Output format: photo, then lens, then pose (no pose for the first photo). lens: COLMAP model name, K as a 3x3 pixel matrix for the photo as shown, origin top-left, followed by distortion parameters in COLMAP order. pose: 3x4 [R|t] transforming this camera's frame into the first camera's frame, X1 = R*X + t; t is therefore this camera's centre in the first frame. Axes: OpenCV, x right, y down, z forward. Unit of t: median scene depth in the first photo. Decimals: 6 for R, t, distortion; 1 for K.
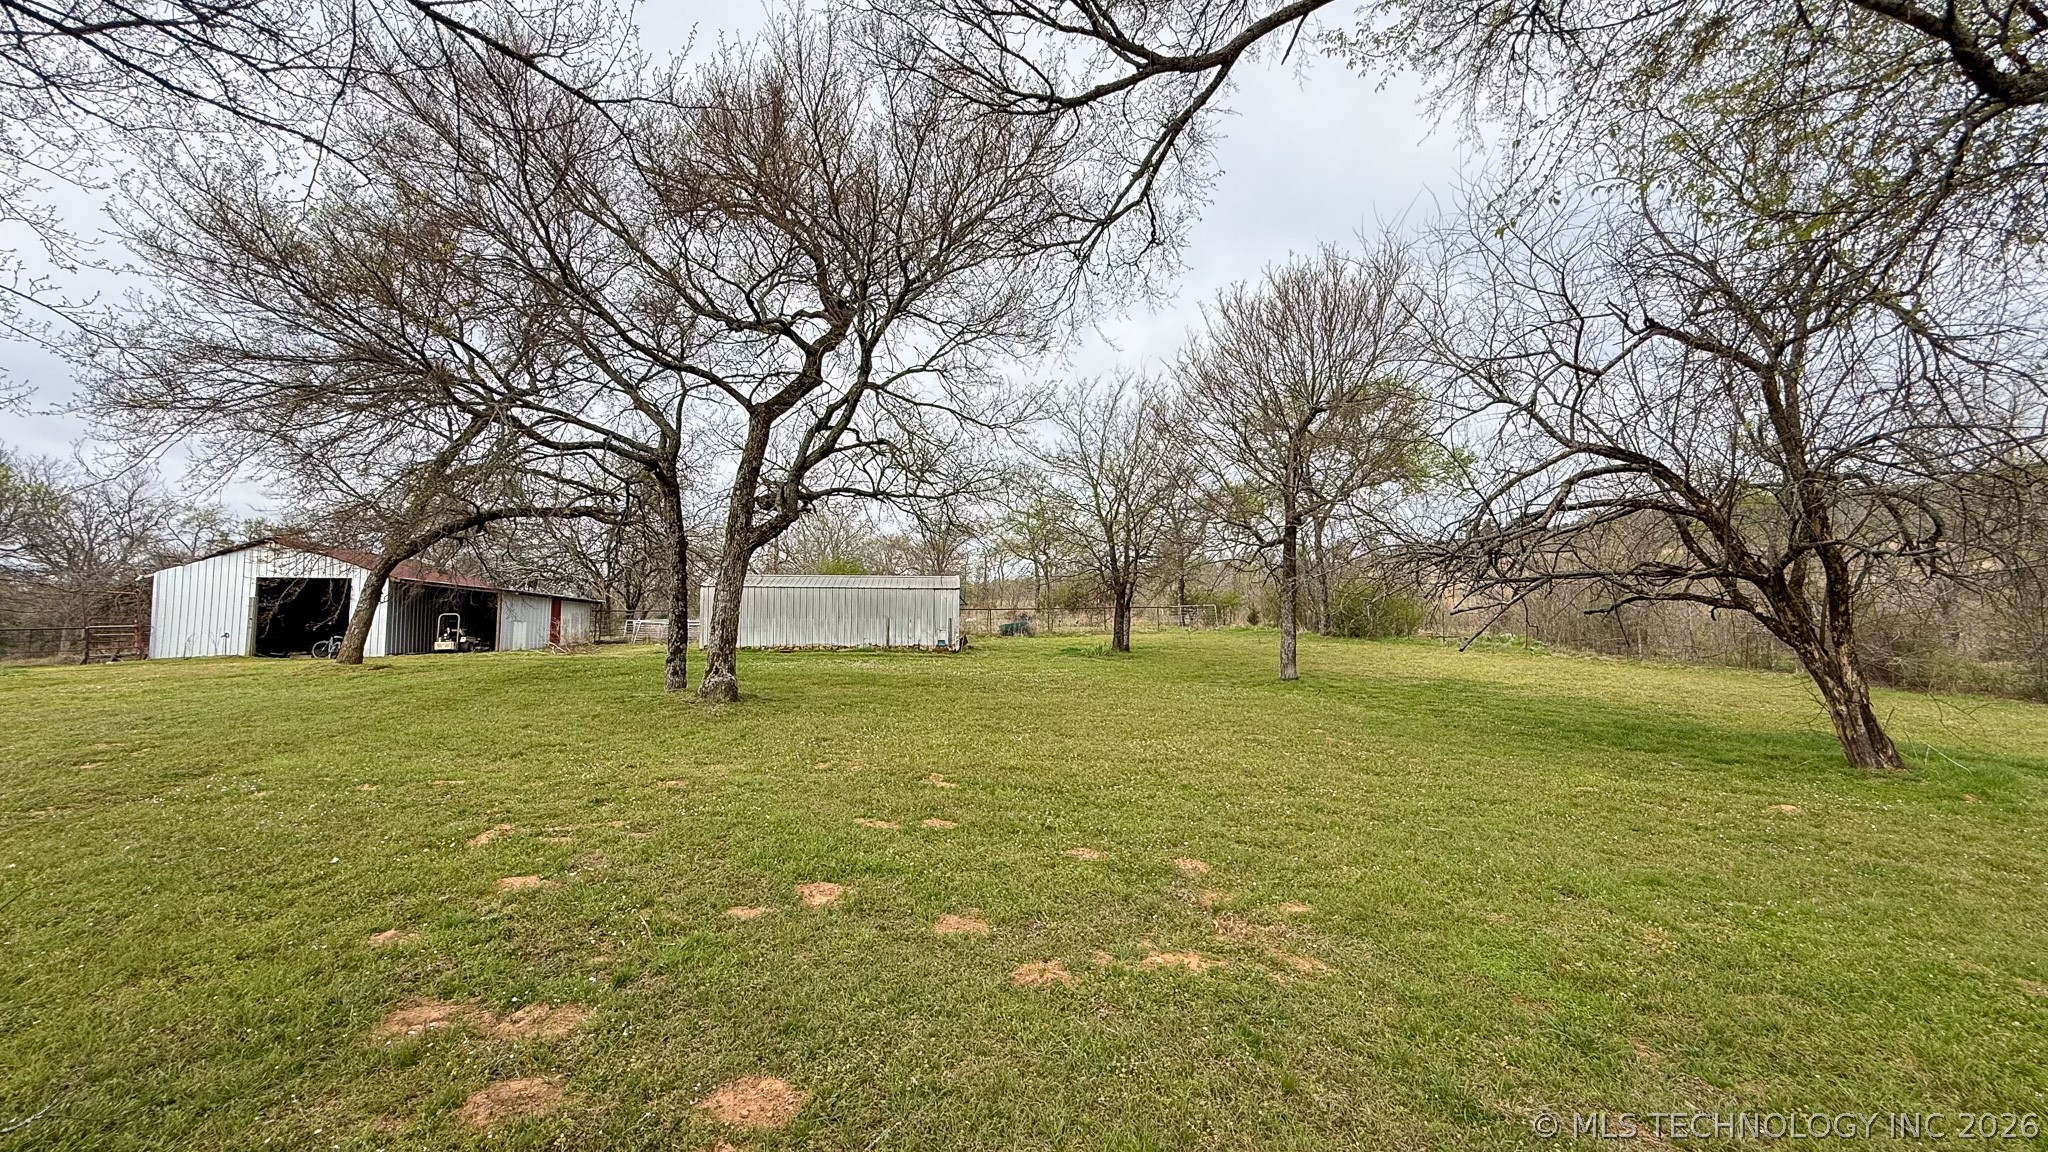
lens RADIAL K [[819.6, 0, 1025.6], [0, 819.6, 573.2], [0, 0, 1]] dist [-0.002286, 0.000016]
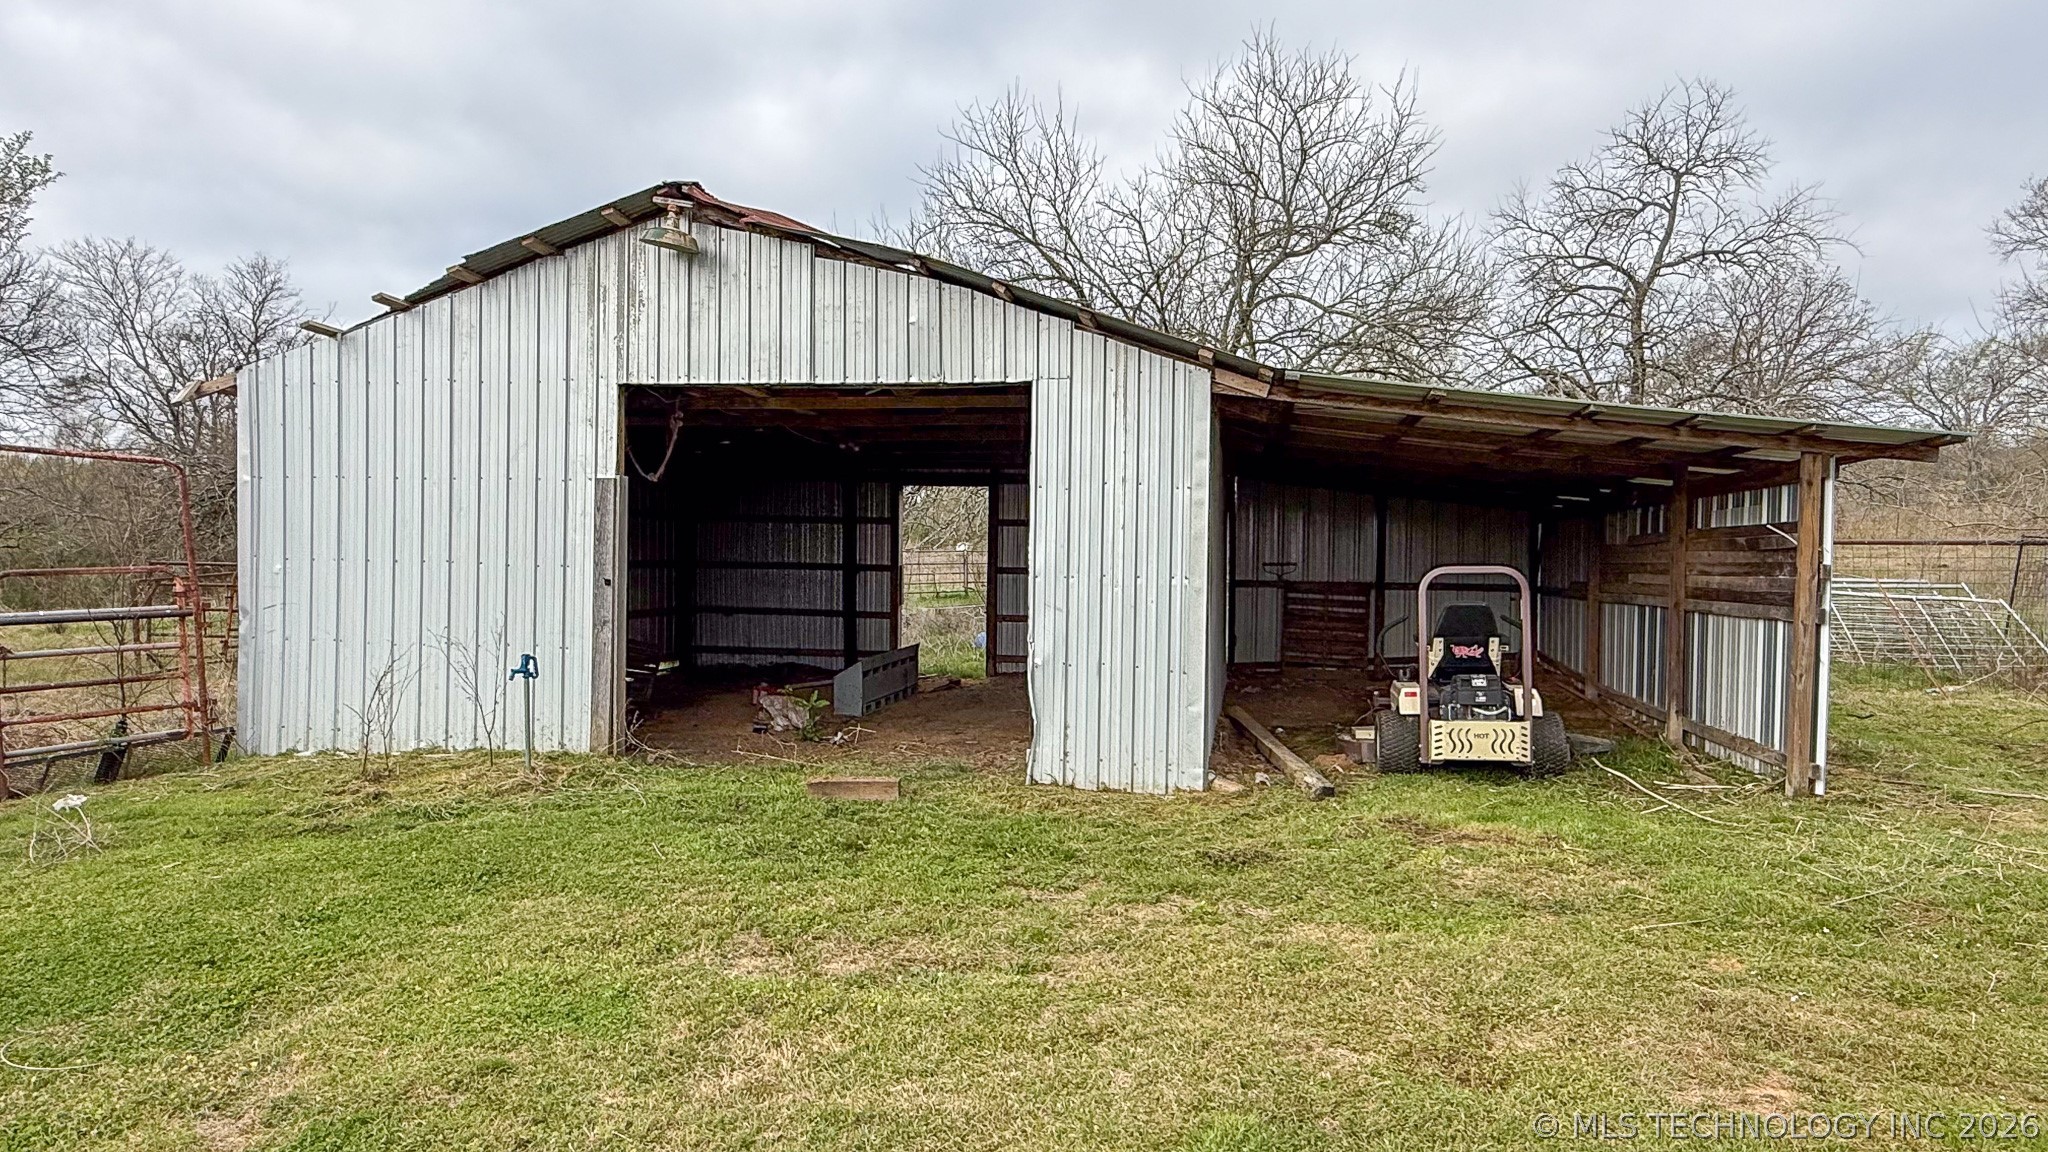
lens RADIAL K [[1223.1, 0, 1023.7], [0, 1223.1, 573.1], [0, 0, 1]] dist [-0.001224, -0.000140]
pose [[0.957481, 0.015780, -0.288063, -0.753457], [0.010709, 0.995871, 0.090148, 0.026766], [0.288296, -0.089400, 0.953359, 0.730669]]
